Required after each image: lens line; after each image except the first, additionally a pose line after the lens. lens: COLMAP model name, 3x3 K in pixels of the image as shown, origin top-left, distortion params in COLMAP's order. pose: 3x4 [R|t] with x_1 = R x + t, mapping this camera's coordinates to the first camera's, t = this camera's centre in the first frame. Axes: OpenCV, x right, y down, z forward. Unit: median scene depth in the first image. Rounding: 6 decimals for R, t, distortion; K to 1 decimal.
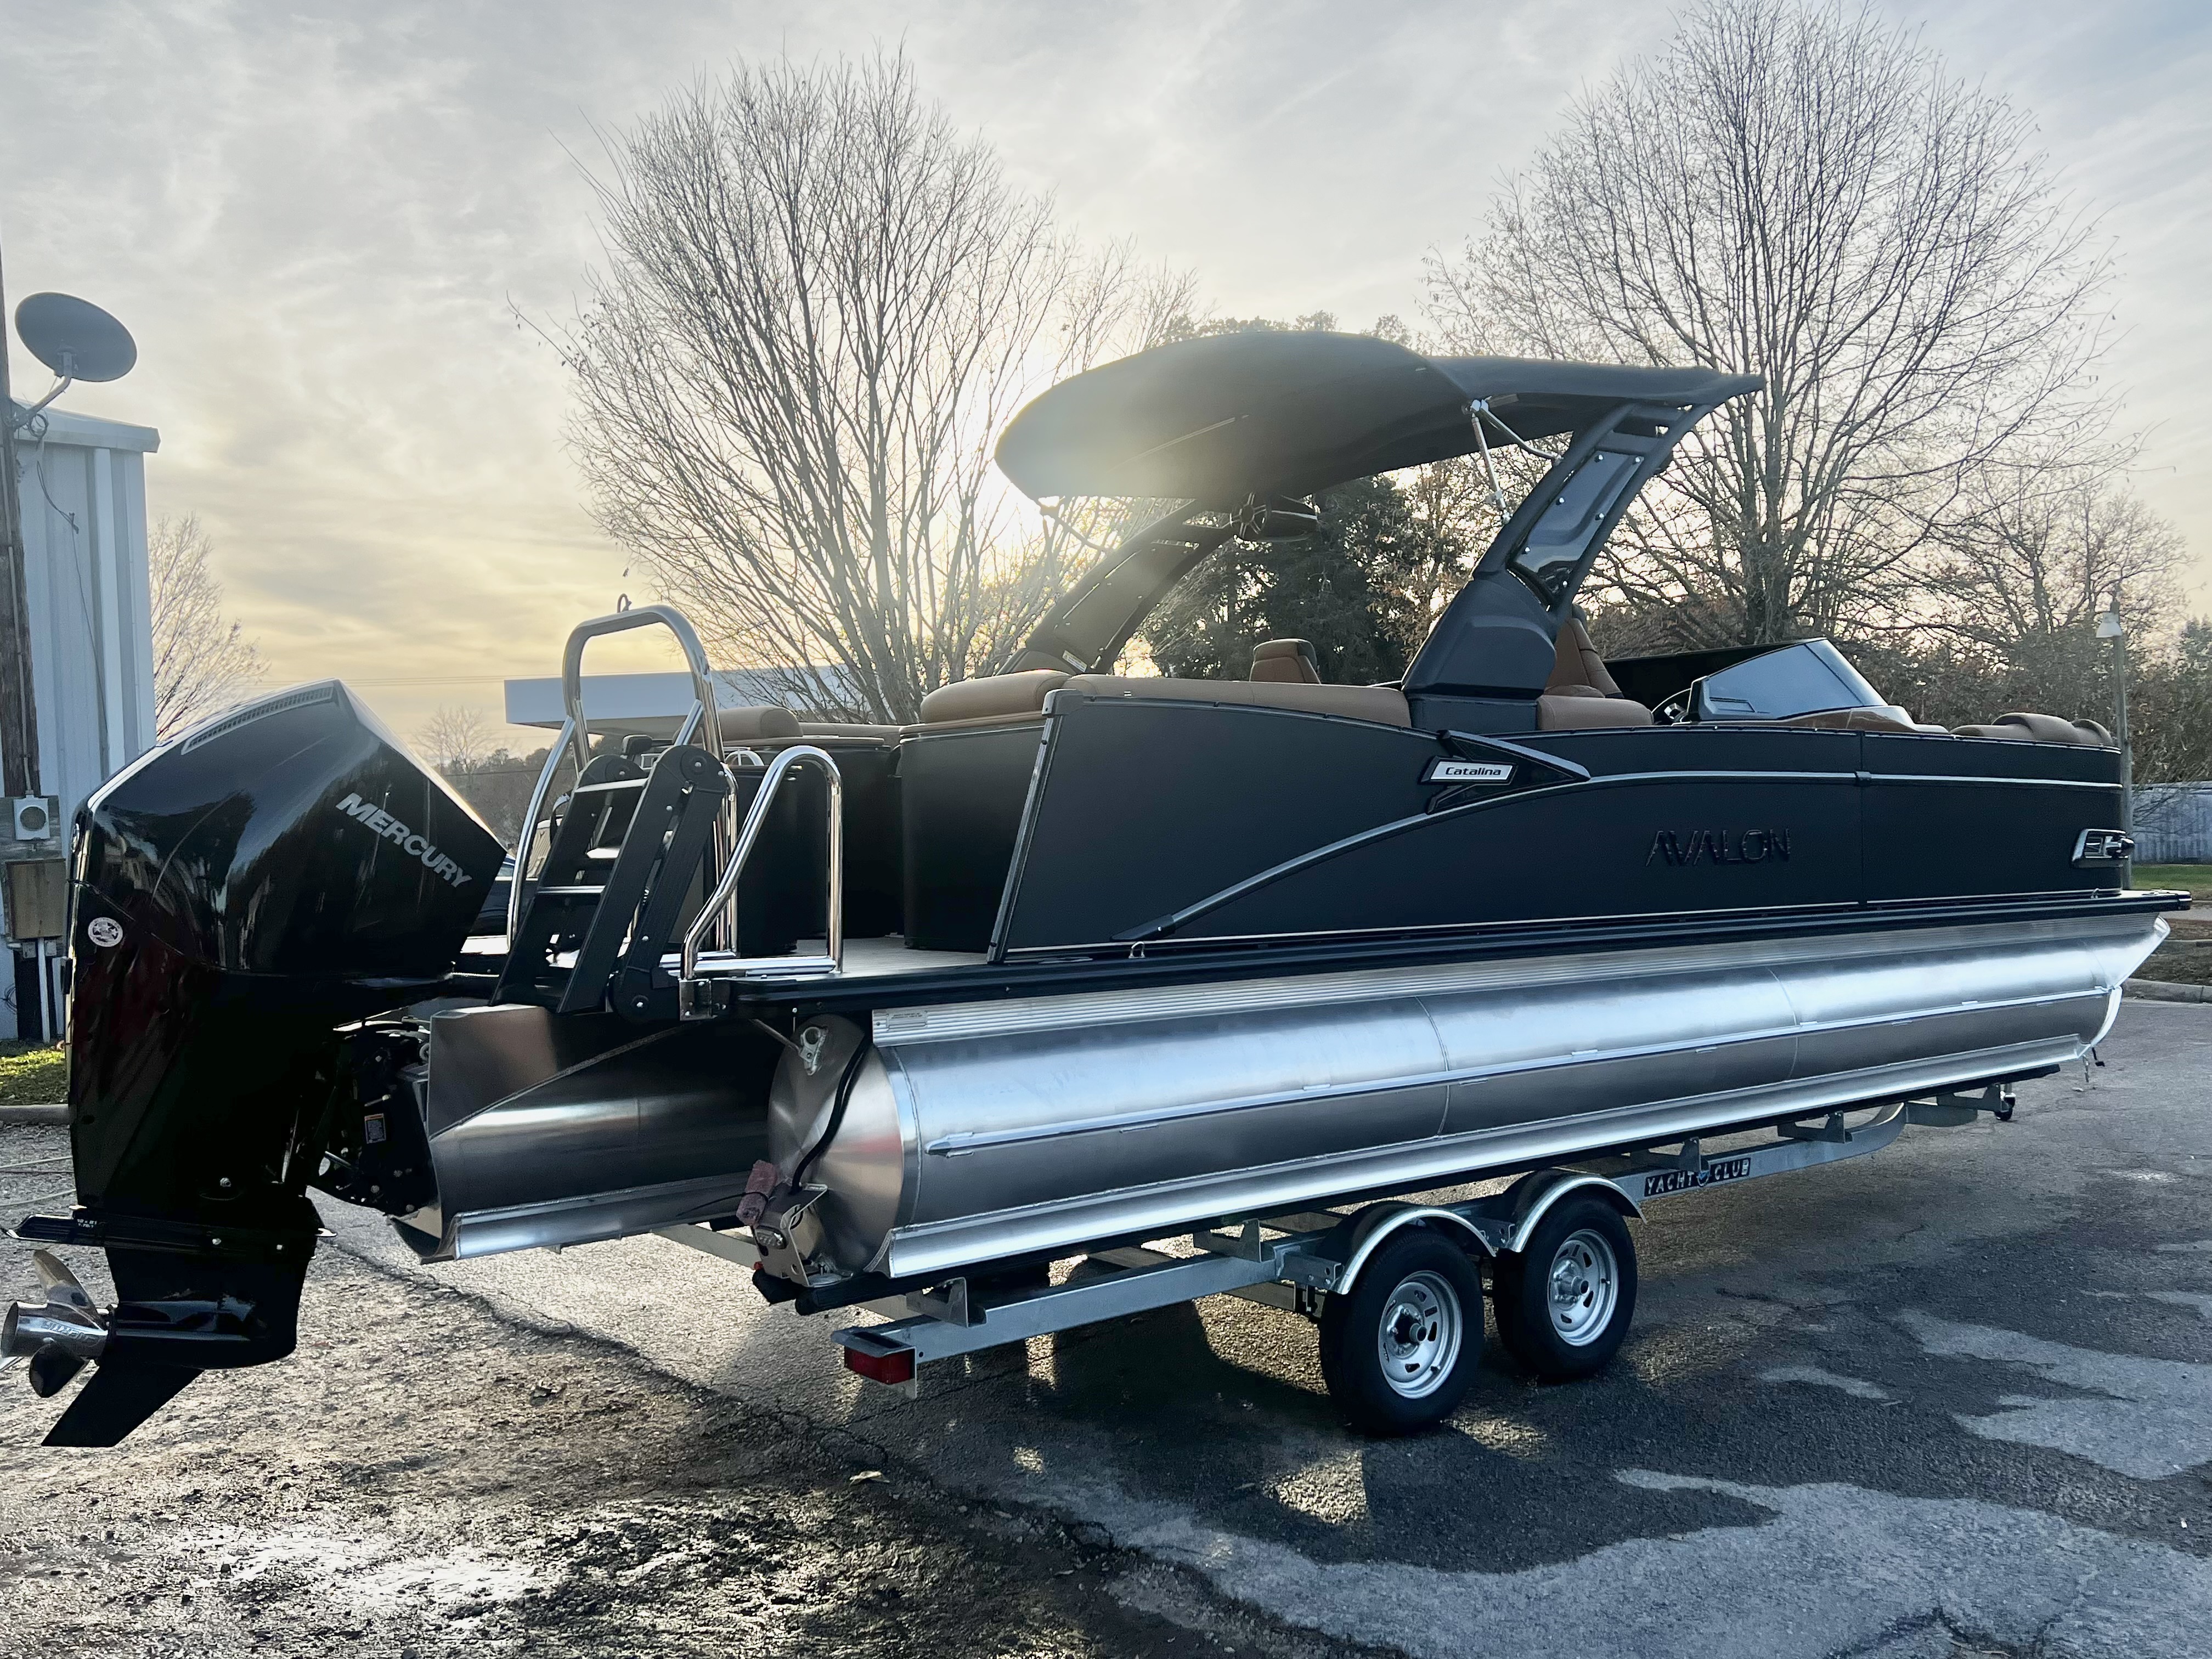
lens RADIAL K [[1877.9, 0, 1105.8], [0, 1877.9, 829.4], [0, 0, 1]] dist [0.042475, -0.035485]
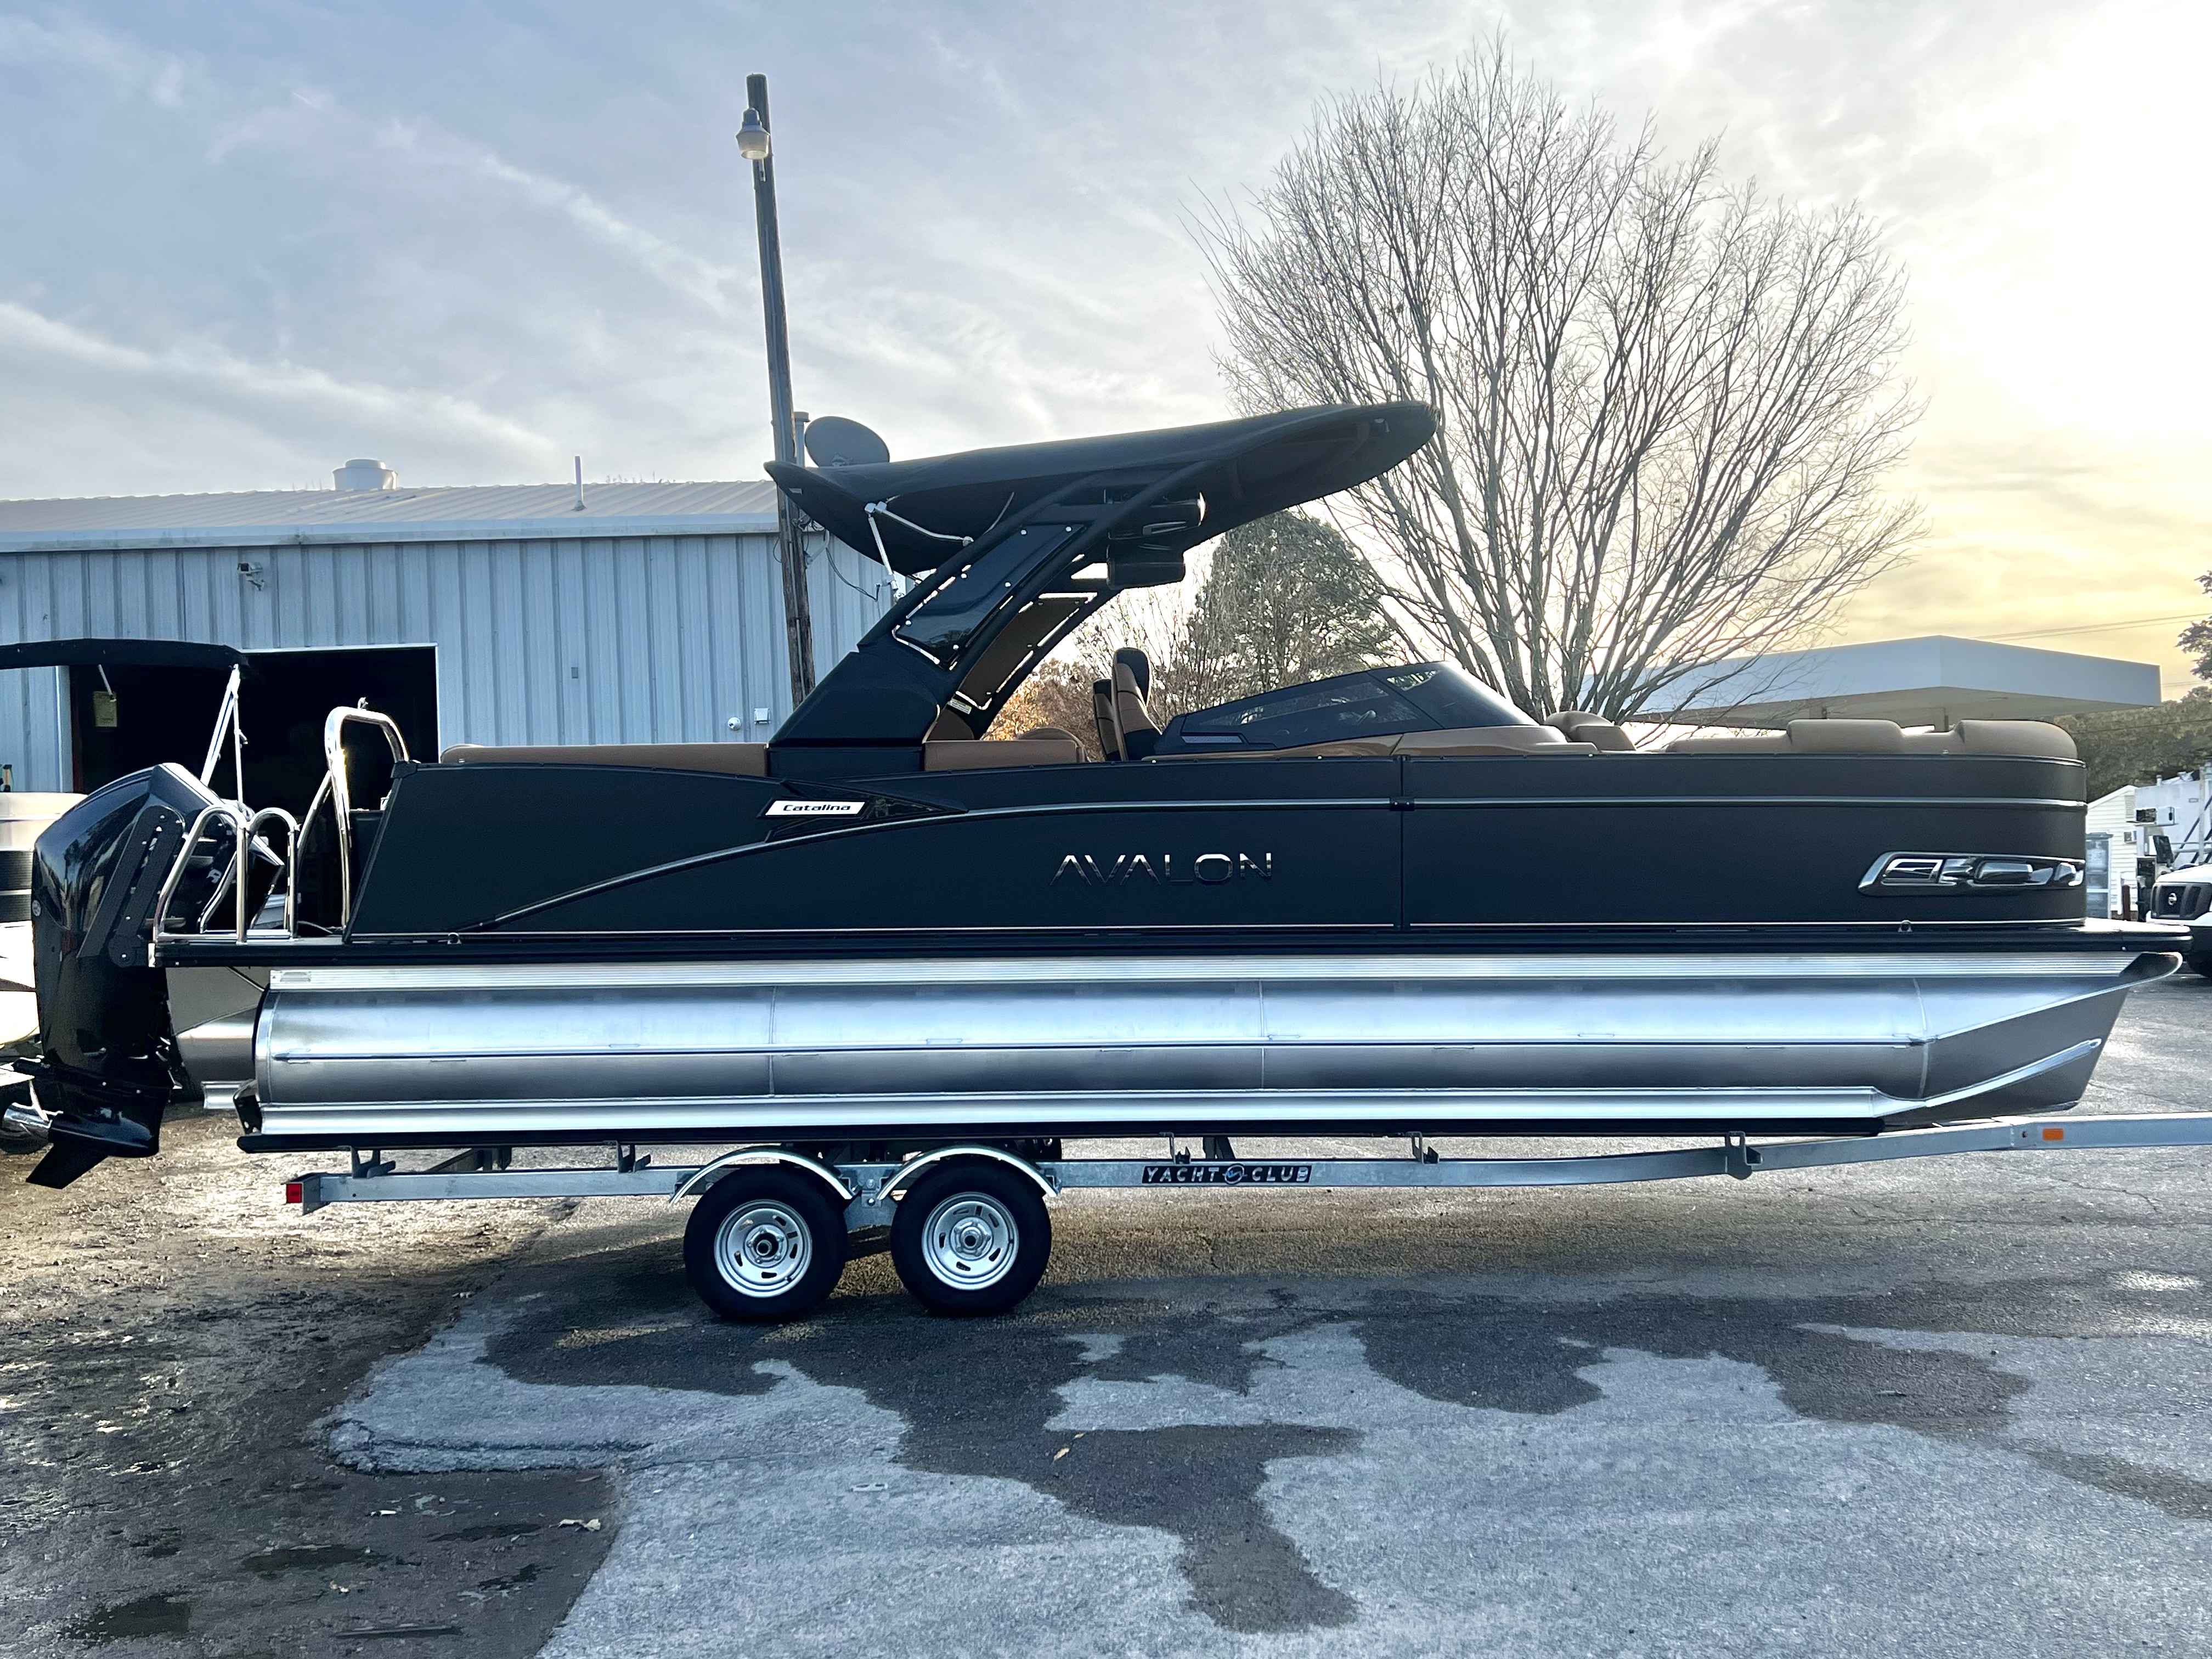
lens RADIAL K [[2202.8, 0, 1108.9], [0, 2202.8, 822.1], [0, 0, 1]] dist [0.020278, 0.000000]
pose [[0.780820, -0.005908, -0.624728, 1.120673], [0.003853, 0.999982, -0.004641, -0.012242], [0.624744, 0.001217, 0.780829, -0.021900]]
